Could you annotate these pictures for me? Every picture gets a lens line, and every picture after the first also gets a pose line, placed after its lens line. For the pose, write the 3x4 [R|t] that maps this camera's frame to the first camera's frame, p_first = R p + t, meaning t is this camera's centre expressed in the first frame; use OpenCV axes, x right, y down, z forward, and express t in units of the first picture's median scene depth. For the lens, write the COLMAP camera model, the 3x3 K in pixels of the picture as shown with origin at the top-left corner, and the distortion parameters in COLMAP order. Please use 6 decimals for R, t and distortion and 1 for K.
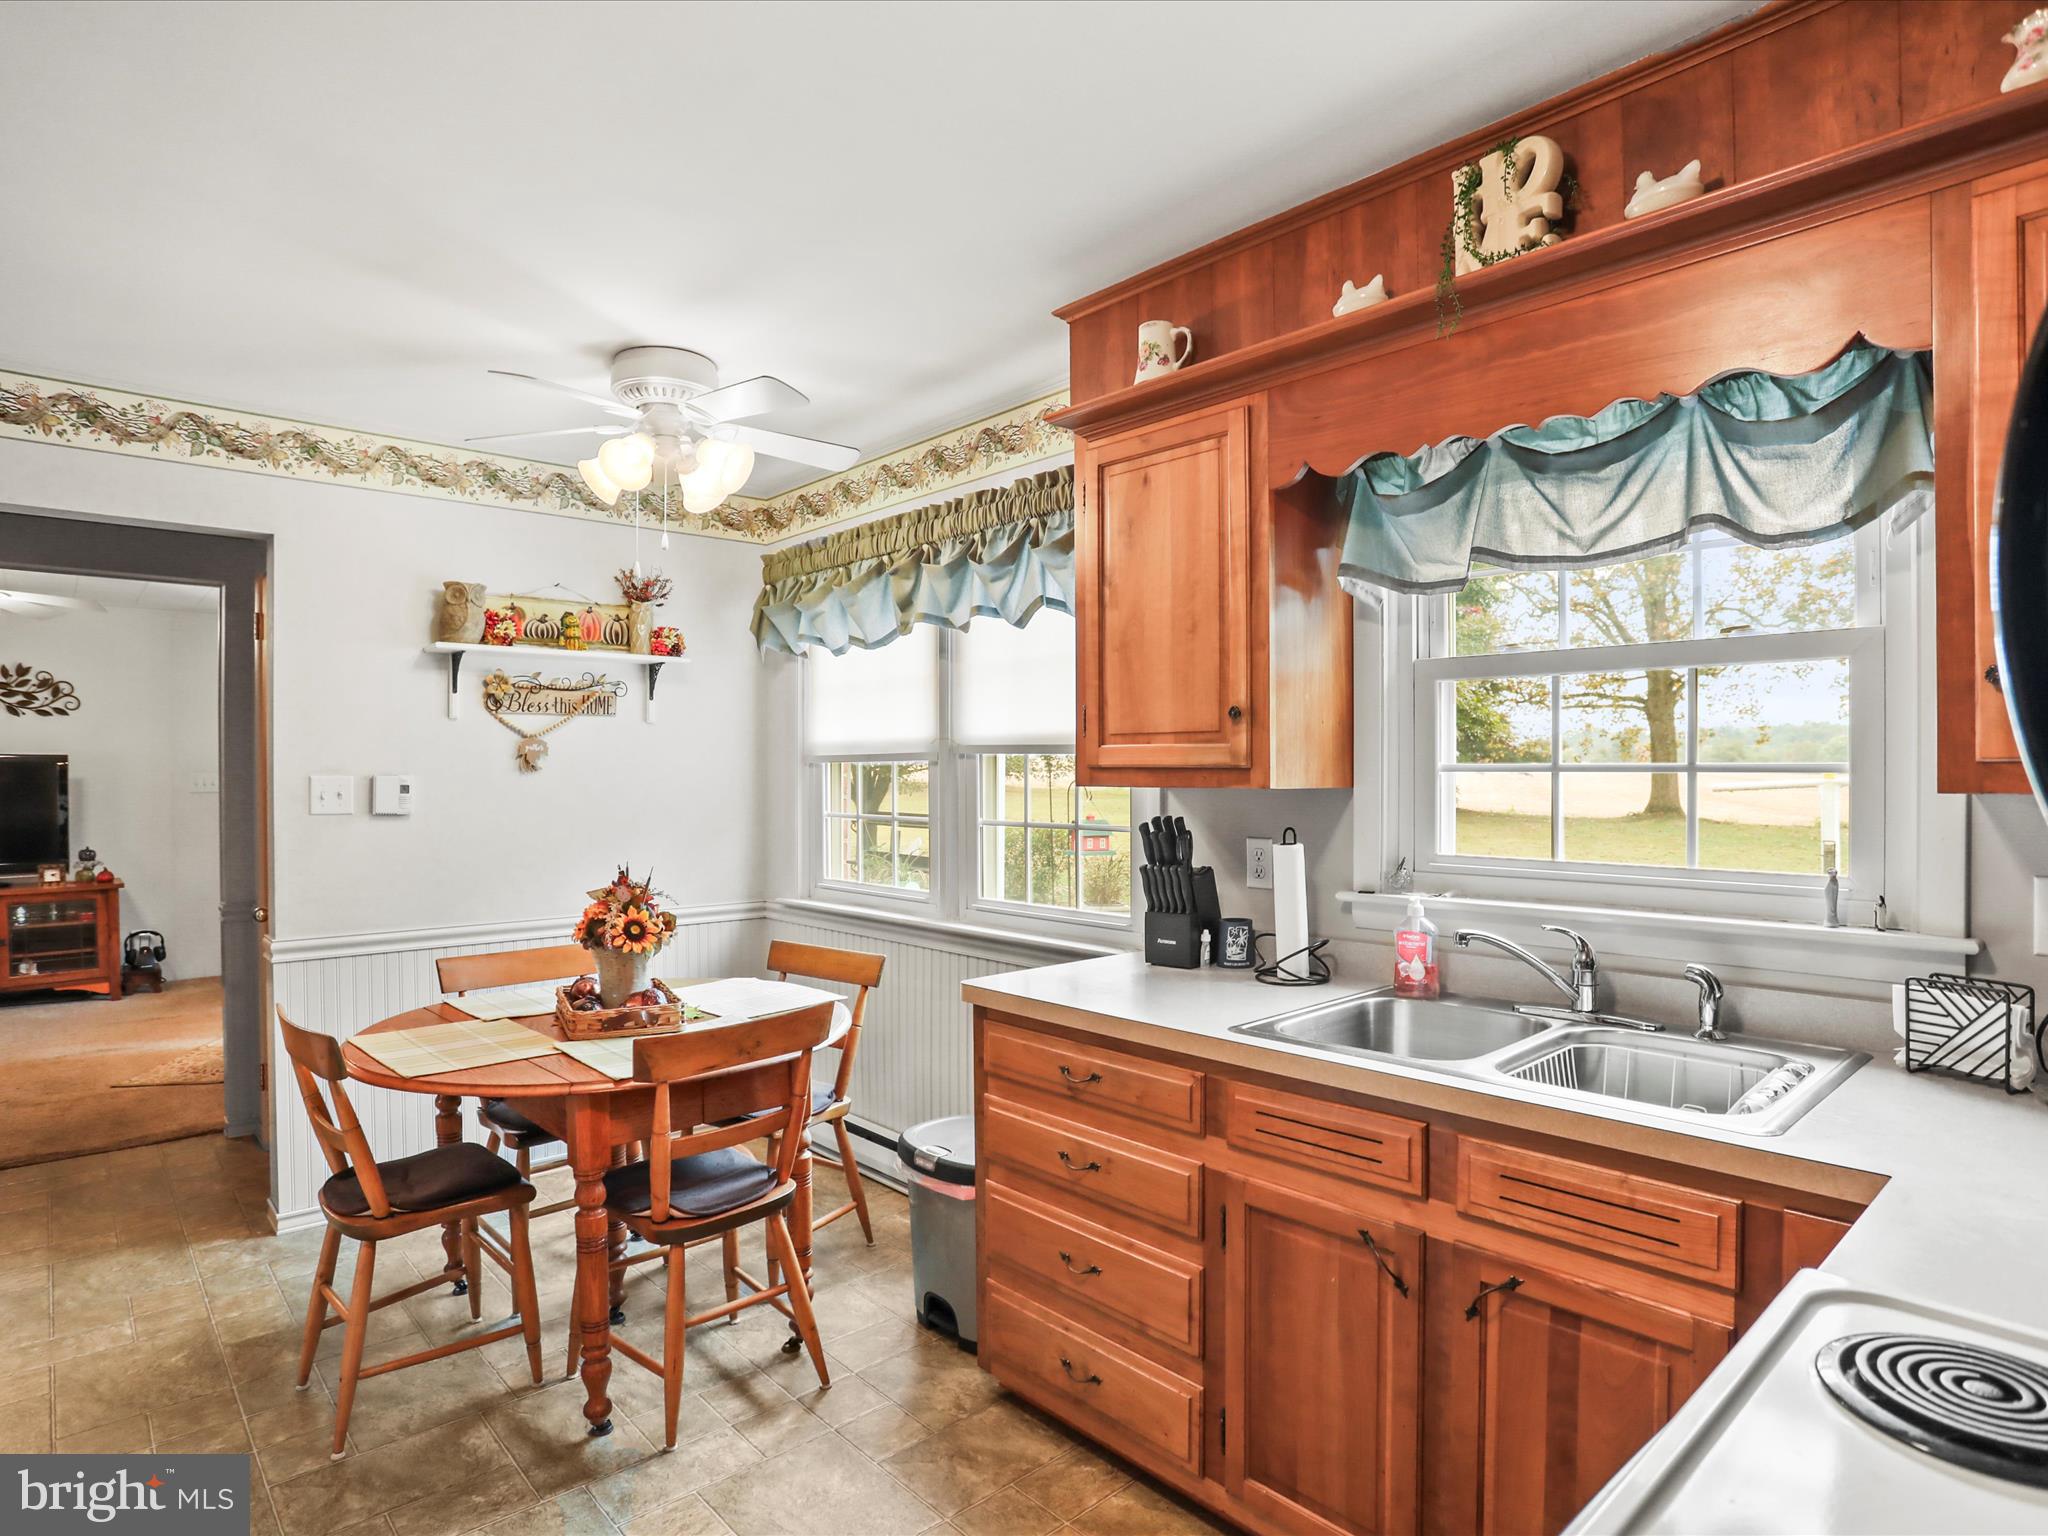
lens RADIAL K [[1153.0, 0, 1035.6], [0, 1153.0, 763.3], [0, 0, 1]] dist [-0.077115, 0.041307]
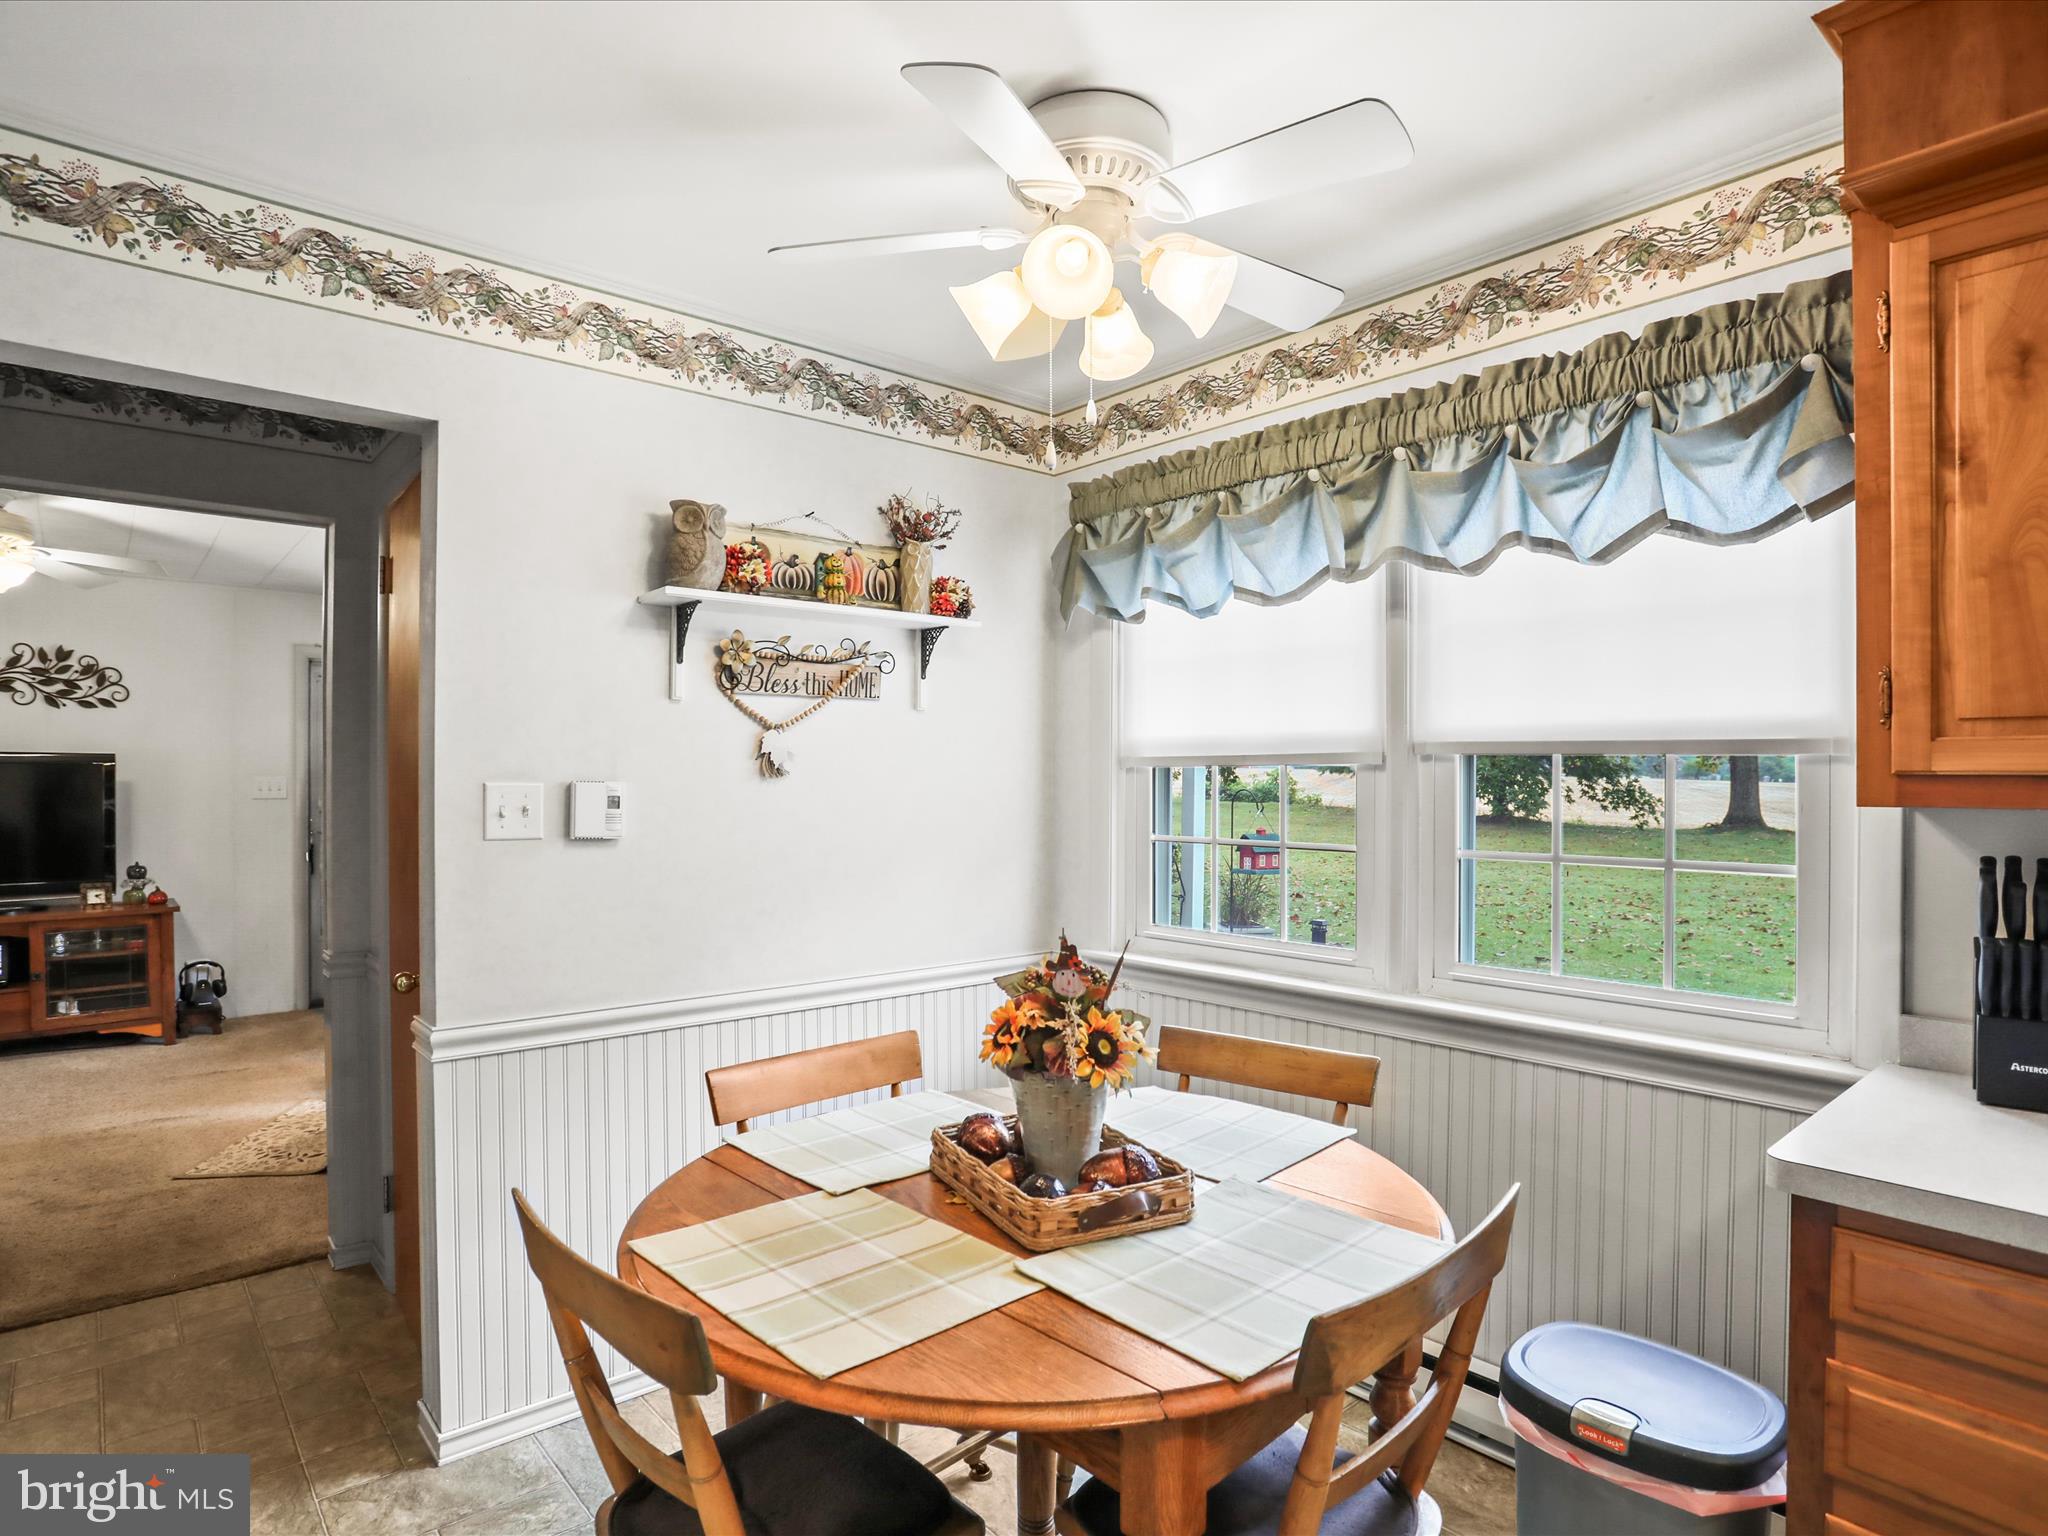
lens RADIAL K [[1122.4, 0, 1015.8], [0, 1122.4, 765.7], [0, 0, 1]] dist [-0.079664, 0.041211]
pose [[0.999880, 0.004458, -0.014809, -0.288509], [-0.004499, 0.999986, -0.002747, 0.001607], [0.014796, 0.002814, 0.999887, 0.313040]]
